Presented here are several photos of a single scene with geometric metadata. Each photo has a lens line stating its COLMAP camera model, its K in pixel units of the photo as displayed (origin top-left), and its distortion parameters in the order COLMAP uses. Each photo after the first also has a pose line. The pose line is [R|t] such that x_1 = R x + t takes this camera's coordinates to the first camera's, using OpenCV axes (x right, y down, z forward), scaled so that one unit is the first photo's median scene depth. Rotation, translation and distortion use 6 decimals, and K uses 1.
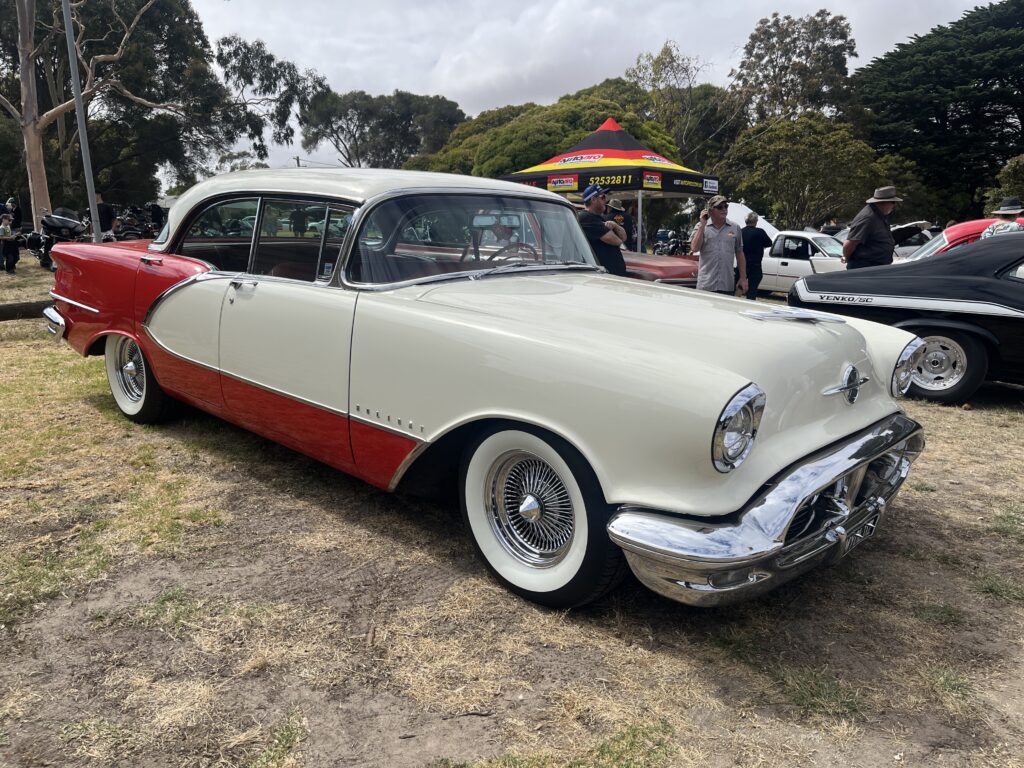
lens RADIAL K [[763.6, 0, 513.8], [0, 763.6, 381.8], [0, 0, 1]] dist [0.055992, -0.083800]
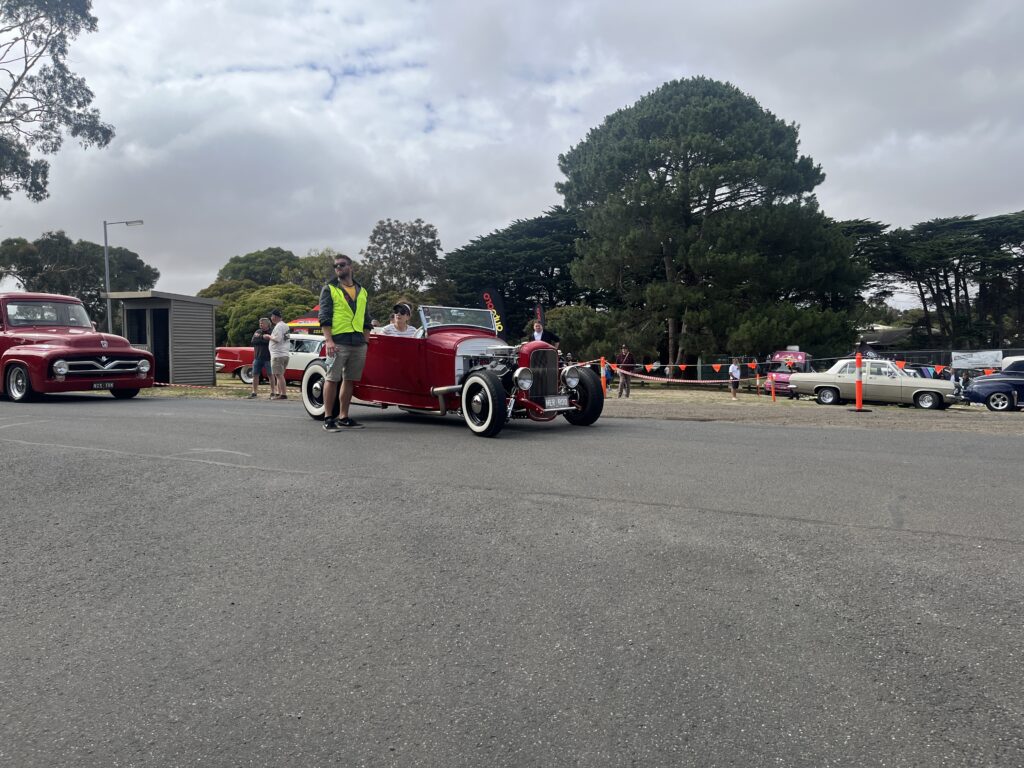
lens RADIAL K [[763.6, 0, 513.8], [0, 763.6, 381.8], [0, 0, 1]] dist [0.055992, -0.083800]
pose [[0.893220, 0.003850, 0.449602, -0.103837], [0.074211, 0.984986, -0.155869, 0.077356], [-0.443452, 0.172591, 0.879524, -0.337048]]
